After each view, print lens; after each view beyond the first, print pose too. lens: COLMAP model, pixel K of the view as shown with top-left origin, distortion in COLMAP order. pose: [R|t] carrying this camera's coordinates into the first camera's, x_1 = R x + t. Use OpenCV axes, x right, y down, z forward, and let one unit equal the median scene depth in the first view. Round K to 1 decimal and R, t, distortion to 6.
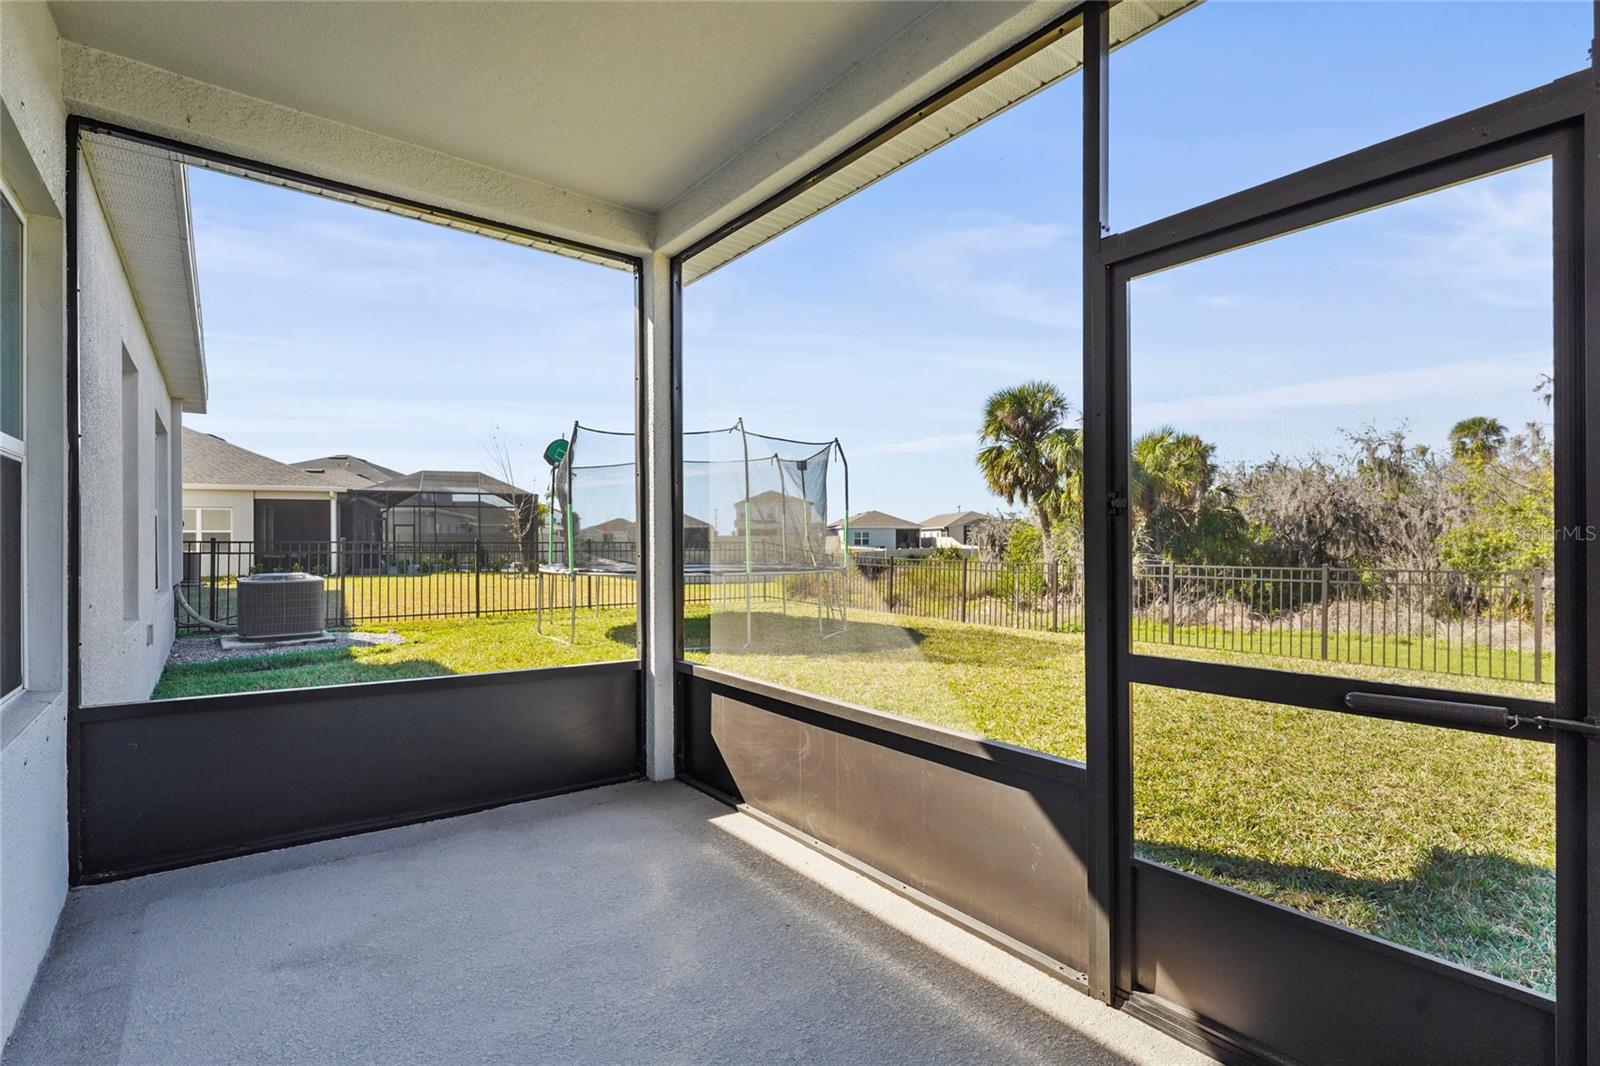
lens RADIAL K [[768.8, 0, 793.2], [0, 768.8, 531.9], [0, 0, 1]] dist [0.004987, 0.000247]
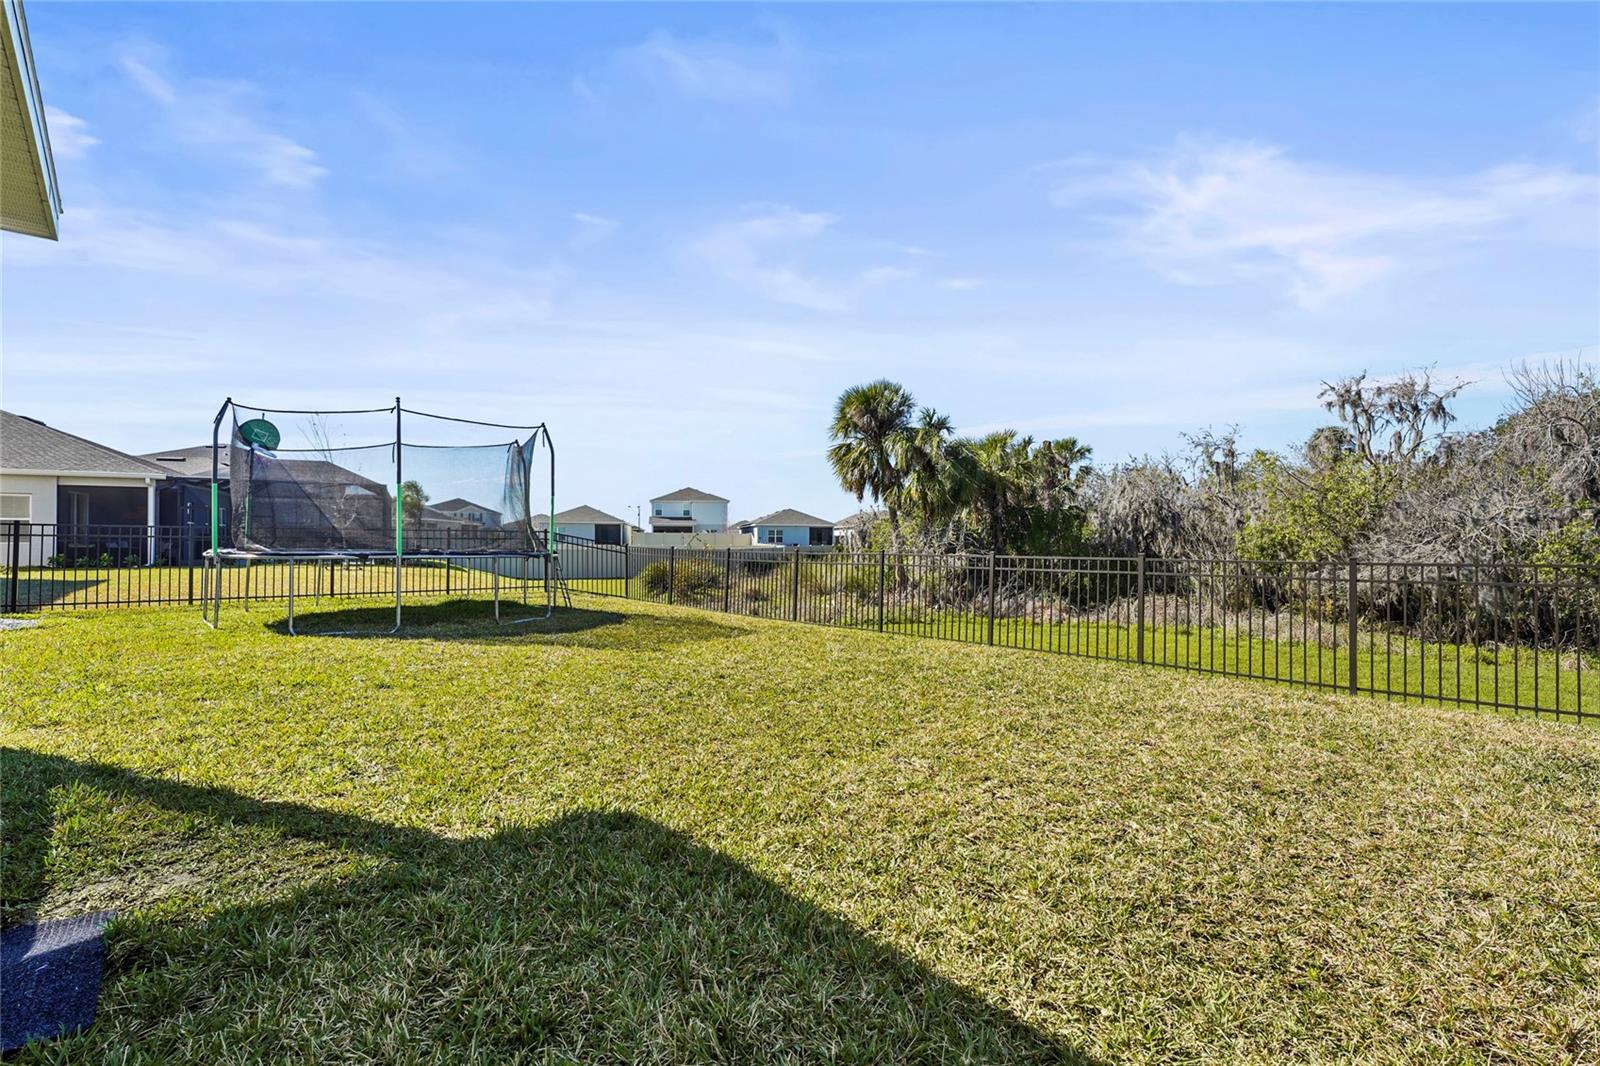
lens RADIAL K [[715.3, 0, 803.8], [0, 715.3, 539.9], [0, 0, 1]] dist [-0.007839, 0.000140]
pose [[0.999313, 0.011190, 0.035337, 0.177577], [-0.011440, 0.999911, 0.006885, 0.012124], [-0.035257, -0.007284, 0.999352, 0.045620]]
